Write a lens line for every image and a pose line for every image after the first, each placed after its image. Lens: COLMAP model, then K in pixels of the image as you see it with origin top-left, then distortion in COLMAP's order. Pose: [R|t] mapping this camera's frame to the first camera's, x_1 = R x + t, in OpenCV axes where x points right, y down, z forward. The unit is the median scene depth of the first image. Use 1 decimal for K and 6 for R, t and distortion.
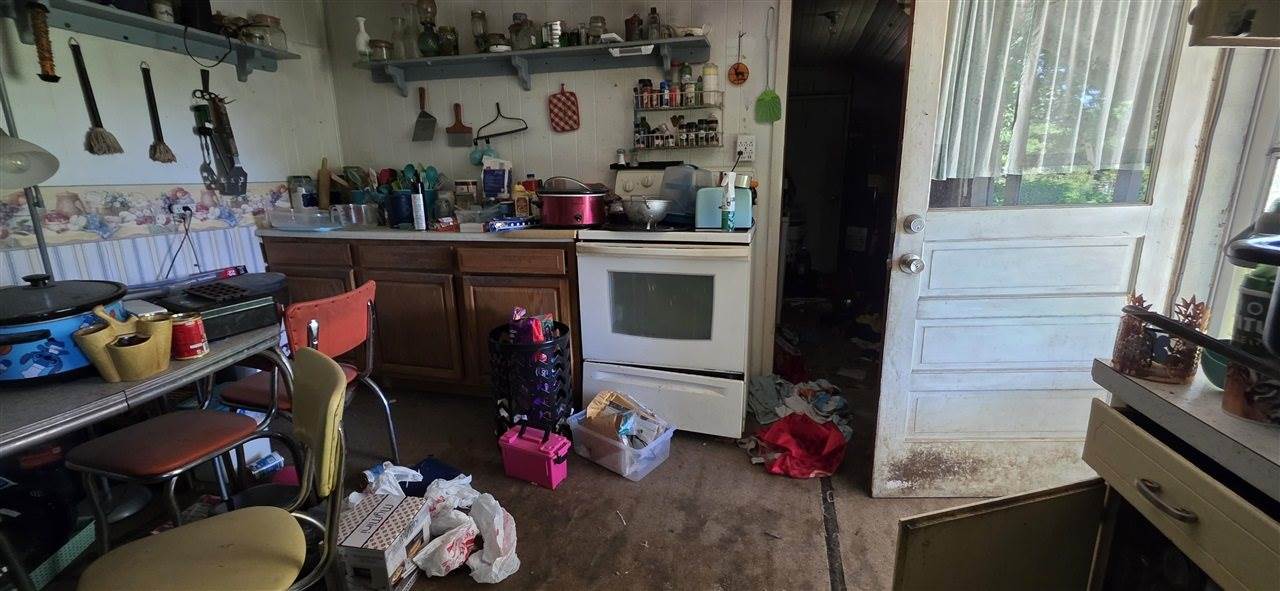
lens RADIAL K [[511.9, 0, 640.0], [0, 511.9, 295.5], [0, 0, 1]] dist [0.002290, 0.000358]
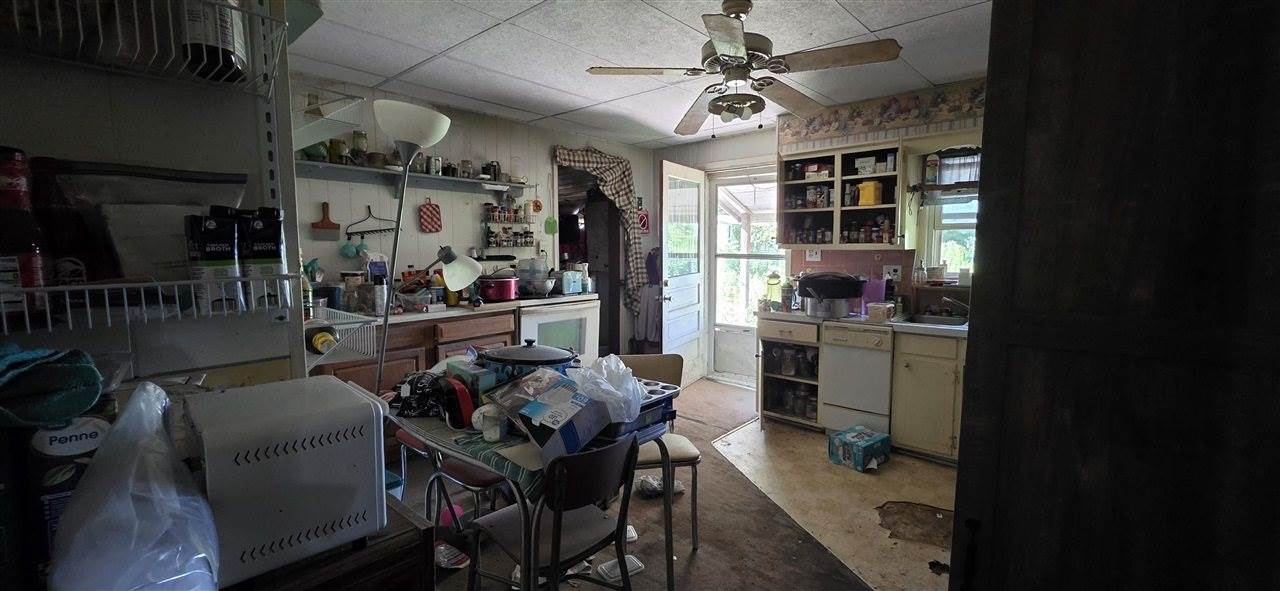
lens RADIAL K [[511.9, 0, 640.0], [0, 511.9, 295.5], [0, 0, 1]] dist [0.002290, 0.000358]
pose [[0.461980, -0.072493, 0.883923, -1.144978], [0.198751, 0.979768, -0.023523, -0.030754], [-0.864334, 0.186548, 0.467041, -0.037190]]
